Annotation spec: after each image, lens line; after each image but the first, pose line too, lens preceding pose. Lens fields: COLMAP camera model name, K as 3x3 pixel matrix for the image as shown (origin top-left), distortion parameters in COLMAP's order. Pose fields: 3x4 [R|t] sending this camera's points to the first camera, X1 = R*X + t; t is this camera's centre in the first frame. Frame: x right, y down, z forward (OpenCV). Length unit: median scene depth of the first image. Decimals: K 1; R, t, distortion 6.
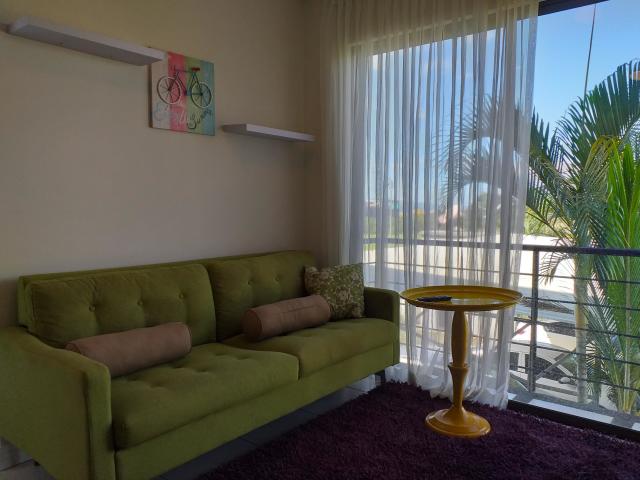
lens RADIAL K [[503.8, 0, 320.0], [0, 503.8, 240.0], [0, 0, 1]] dist [0.068435, -0.105304]
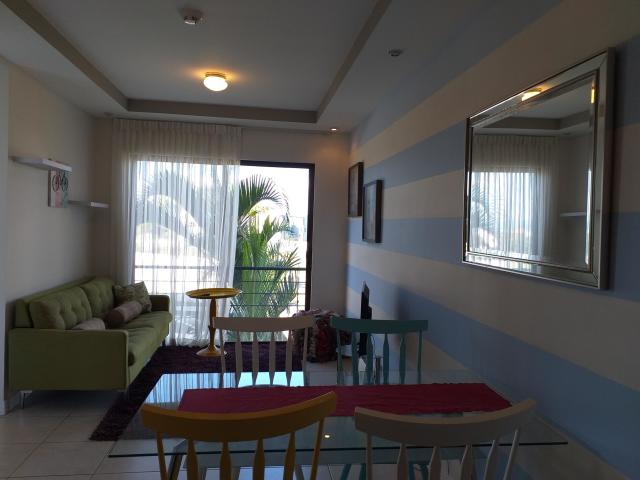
lens RADIAL K [[503.8, 0, 320.0], [0, 503.8, 240.0], [0, 0, 1]] dist [0.068435, -0.105304]
pose [[0.691254, -0.005184, 0.722593, -0.842713], [0.025694, 0.999518, -0.017409, -0.055022], [-0.722155, 0.030601, 0.691054, -0.711849]]
